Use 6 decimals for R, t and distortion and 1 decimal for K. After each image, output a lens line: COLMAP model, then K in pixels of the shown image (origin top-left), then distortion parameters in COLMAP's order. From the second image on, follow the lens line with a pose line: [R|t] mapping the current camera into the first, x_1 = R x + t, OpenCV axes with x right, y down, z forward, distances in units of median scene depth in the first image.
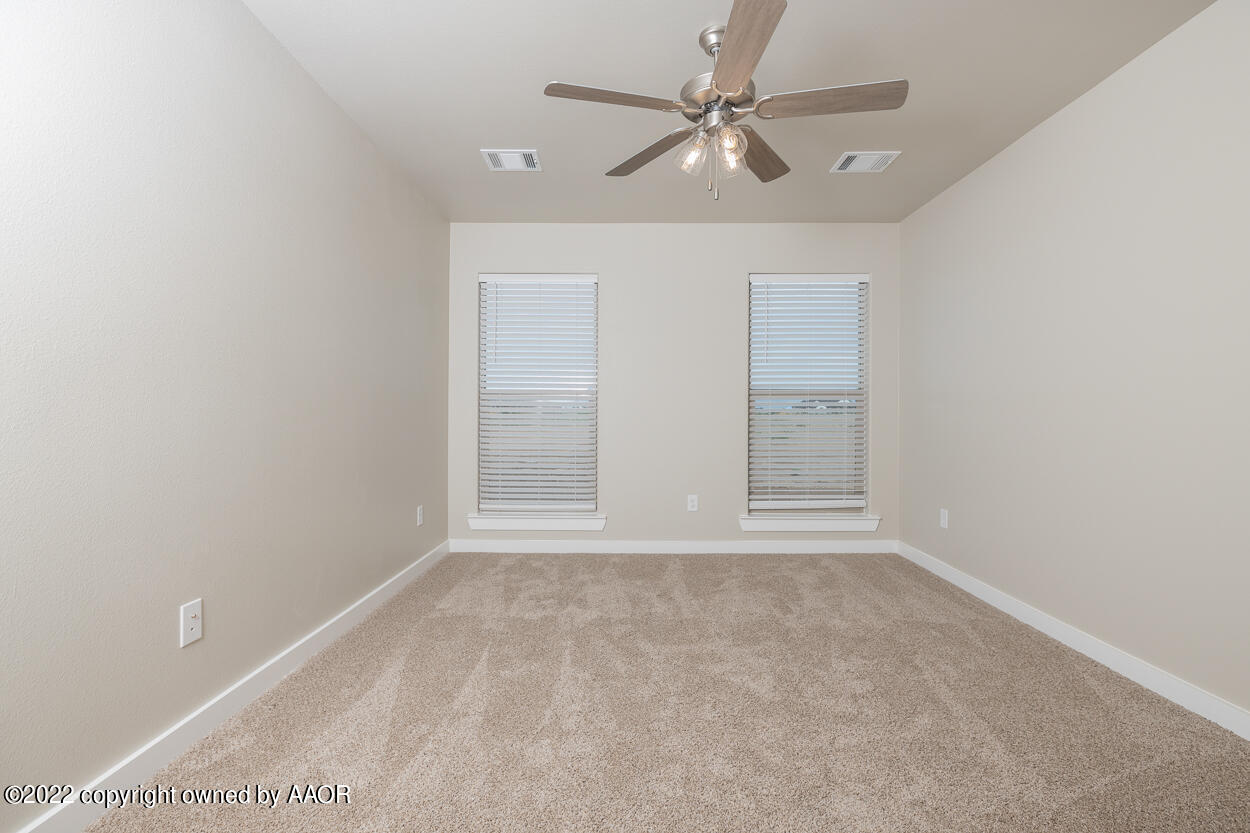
lens RADIAL K [[595.7, 0, 640.0], [0, 595.7, 416.3], [0, 0, 1]] dist [-0.003367, 0.000205]
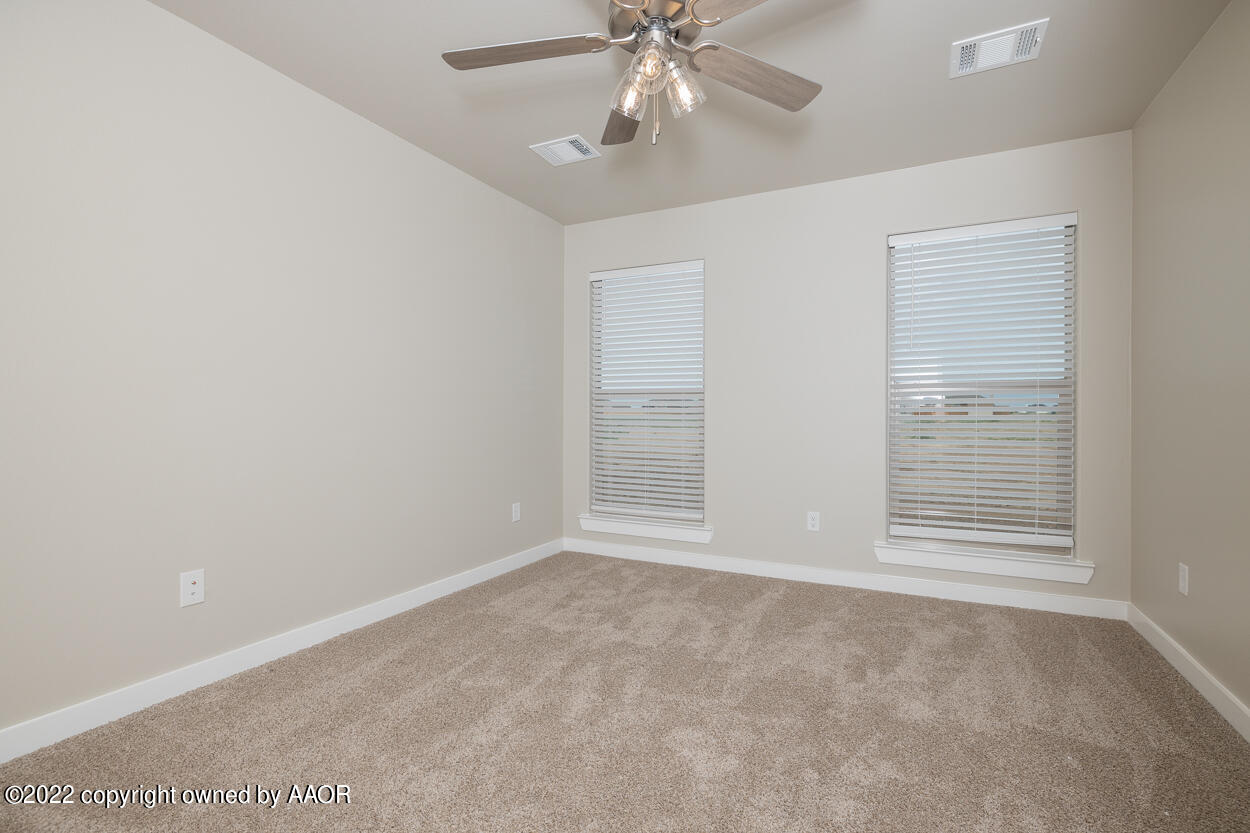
lens RADIAL K [[595.7, 0, 640.0], [0, 595.7, 416.3], [0, 0, 1]] dist [-0.003367, 0.000205]
pose [[0.886999, 0.001357, -0.461770, 0.283100], [-0.001728, 0.999998, -0.000380, -0.000073], [0.461768, 0.001135, 0.887000, 0.169012]]
